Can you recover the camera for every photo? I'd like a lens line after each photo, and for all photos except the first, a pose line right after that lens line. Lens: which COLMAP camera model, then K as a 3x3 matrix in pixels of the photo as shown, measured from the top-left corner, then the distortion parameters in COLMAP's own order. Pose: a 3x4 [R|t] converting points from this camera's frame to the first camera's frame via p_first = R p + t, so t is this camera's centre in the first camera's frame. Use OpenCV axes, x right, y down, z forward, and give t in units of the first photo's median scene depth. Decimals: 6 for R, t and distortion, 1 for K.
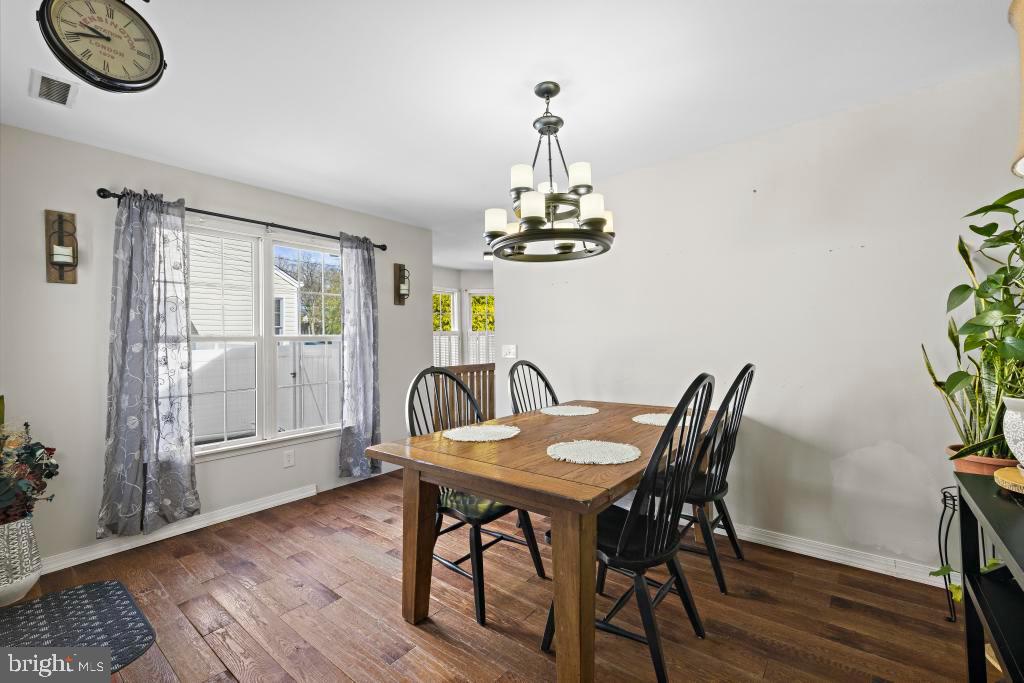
lens RADIAL K [[426.7, 0, 516.0], [0, 426.7, 330.8], [0, 0, 1]] dist [0.001234, -0.000009]
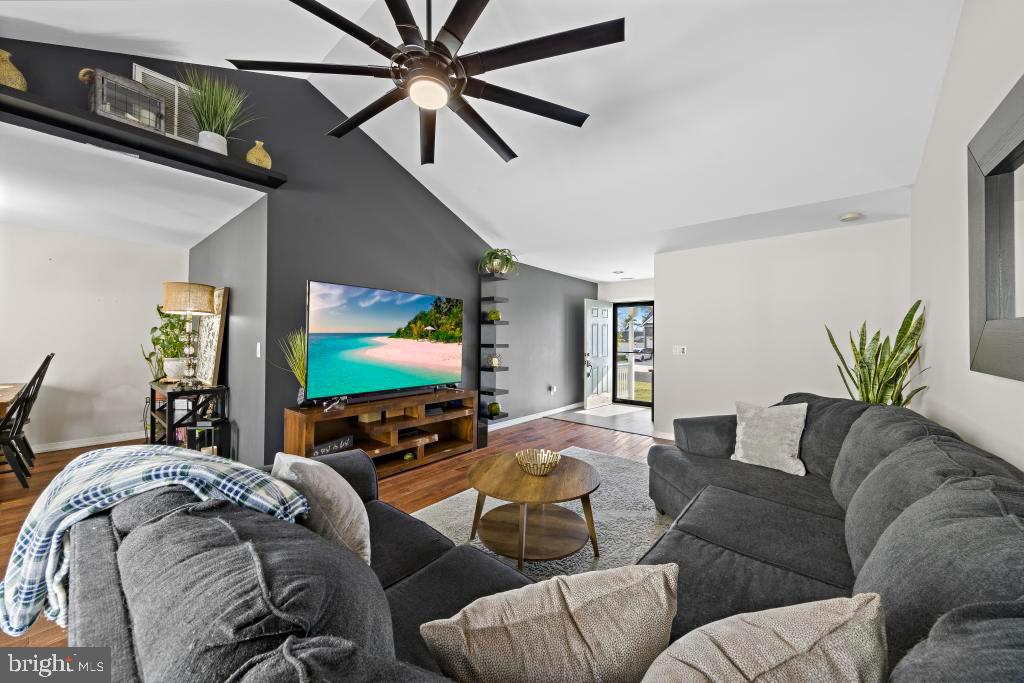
lens RADIAL K [[366.9, 0, 514.7], [0, 366.9, 337.1], [0, 0, 1]] dist [0.000255, 0.000006]
pose [[0.009488, 0.031905, 0.999446, -1.465888], [-0.035378, 0.998876, -0.031551, -0.025146], [-0.999329, -0.035059, 0.010606, -1.501517]]
